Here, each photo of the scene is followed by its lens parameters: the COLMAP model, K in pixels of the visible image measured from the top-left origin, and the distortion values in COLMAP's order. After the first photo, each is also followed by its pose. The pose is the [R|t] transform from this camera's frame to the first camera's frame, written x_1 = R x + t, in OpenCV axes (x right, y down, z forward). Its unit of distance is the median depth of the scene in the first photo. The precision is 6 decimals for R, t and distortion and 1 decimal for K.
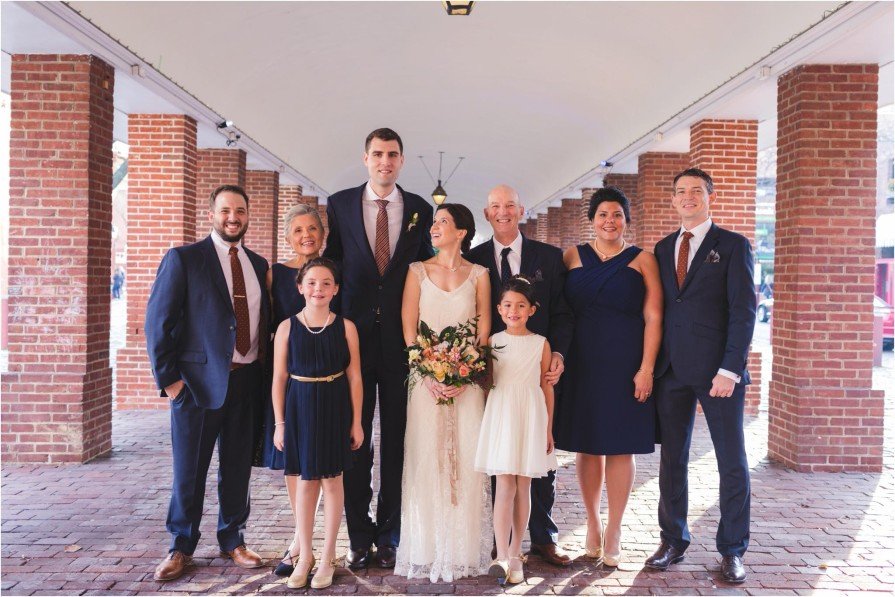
lens RADIAL K [[871.9, 0, 448.5], [0, 871.9, 294.7], [0, 0, 1]] dist [0.005006, 0.000000]
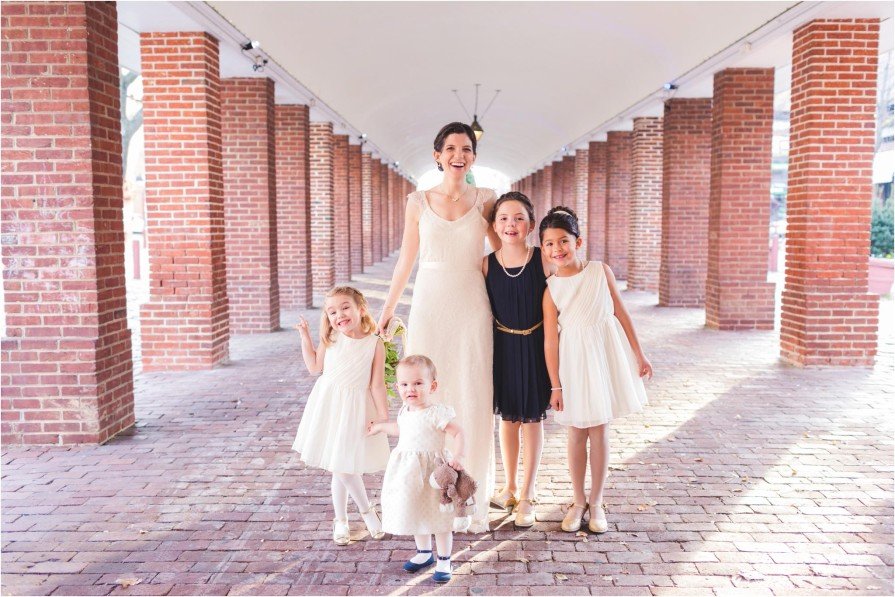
lens RADIAL K [[871.9, 0, 448.3], [0, 871.9, 303.3], [0, 0, 1]] dist [0.005006, 0.000000]
pose [[0.999275, -0.018164, -0.033454, -0.037448], [0.020632, 0.996971, 0.074991, 0.001592], [0.031991, -0.075627, 0.996623, 0.127826]]
